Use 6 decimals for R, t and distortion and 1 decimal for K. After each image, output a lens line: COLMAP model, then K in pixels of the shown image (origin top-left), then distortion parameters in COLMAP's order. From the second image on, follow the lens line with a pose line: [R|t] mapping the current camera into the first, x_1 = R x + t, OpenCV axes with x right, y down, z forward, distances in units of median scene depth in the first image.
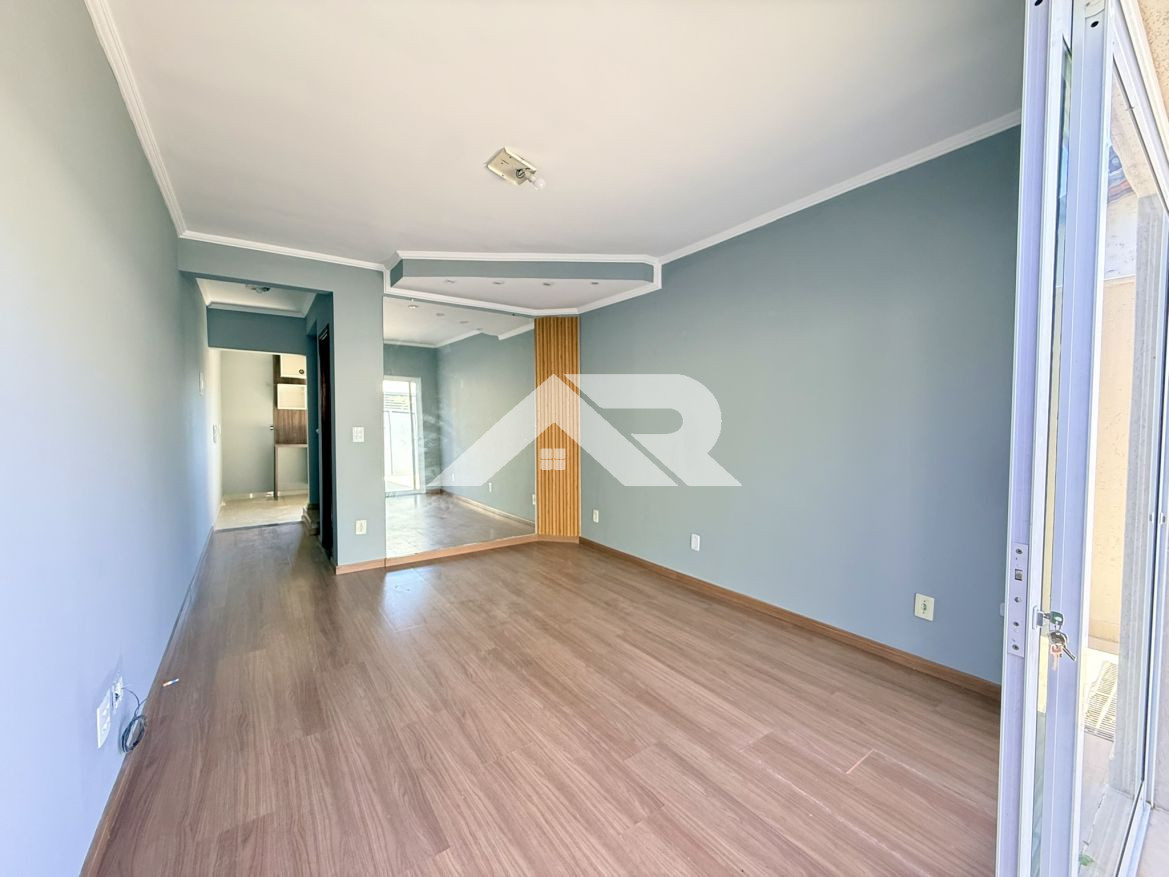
lens RADIAL K [[465.7, 0, 582.0], [0, 465.7, 438.2], [0, 0, 1]] dist [-0.000754, -0.000266]
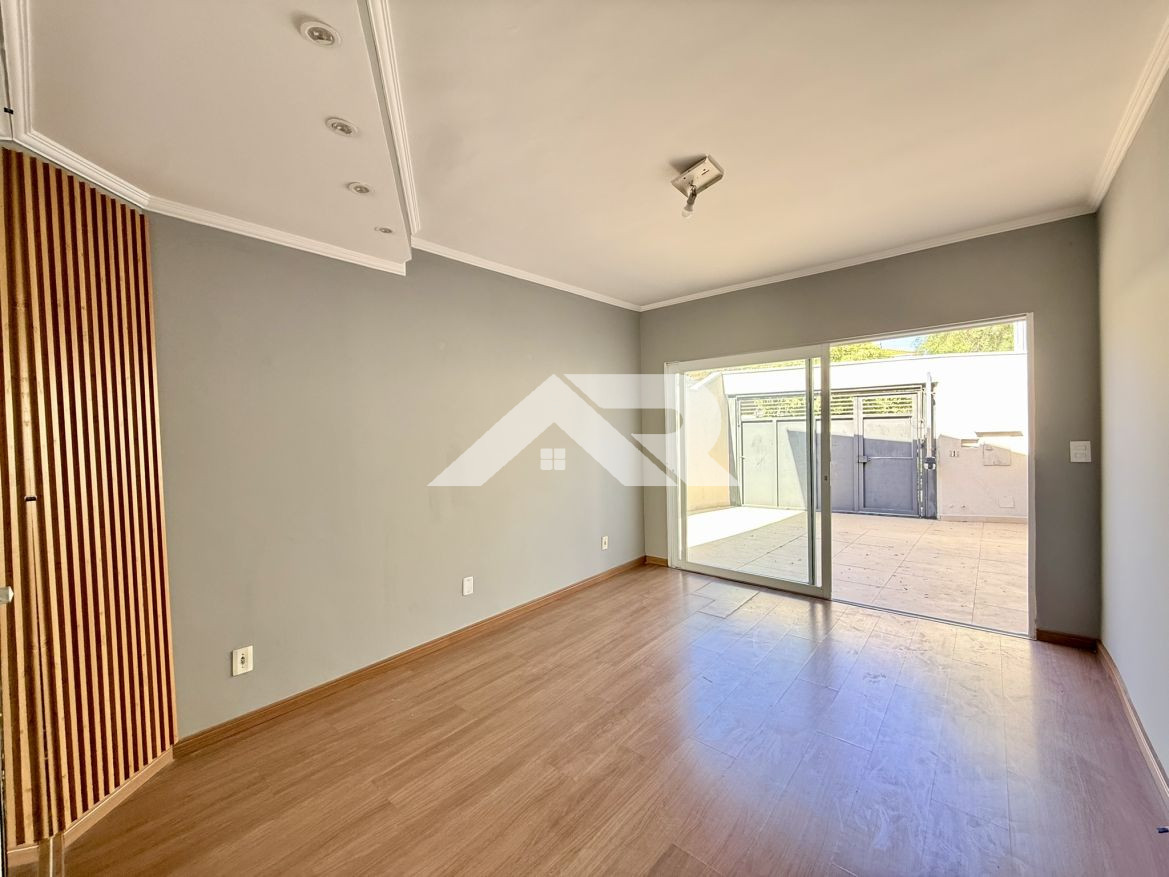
lens RADIAL K [[465.7, 0, 582.0], [0, 465.7, 438.2], [0, 0, 1]] dist [-0.000754, -0.000266]
pose [[-0.234958, -0.013380, 0.971913, -0.781987], [0.062226, 0.997647, 0.028778, -0.081727], [-0.970012, 0.067240, -0.233573, 1.144928]]
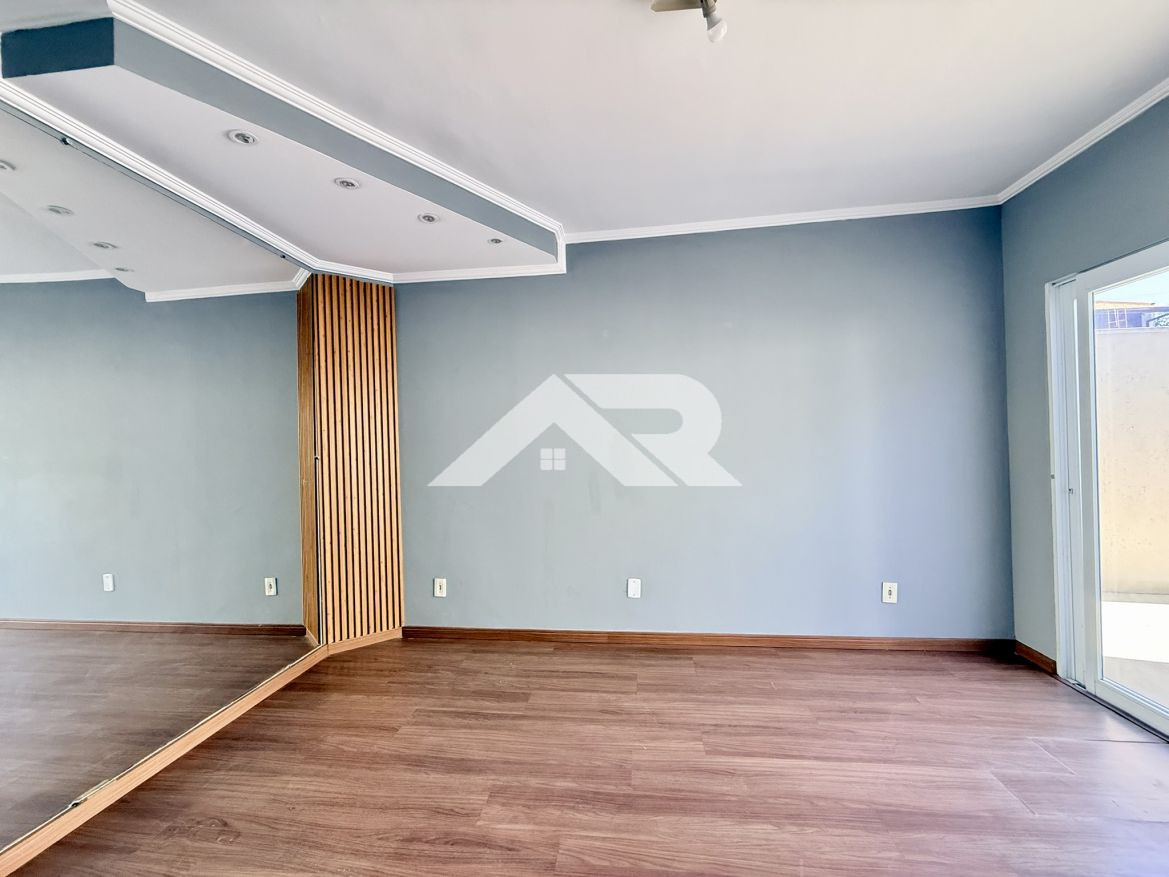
lens RADIAL K [[465.7, 0, 582.0], [0, 465.7, 438.2], [0, 0, 1]] dist [-0.000754, -0.000266]
pose [[0.670007, -0.010395, 0.742282, -0.495544], [0.053403, 0.997986, -0.034228, -0.019278], [-0.740432, 0.062573, 0.669213, 0.590203]]
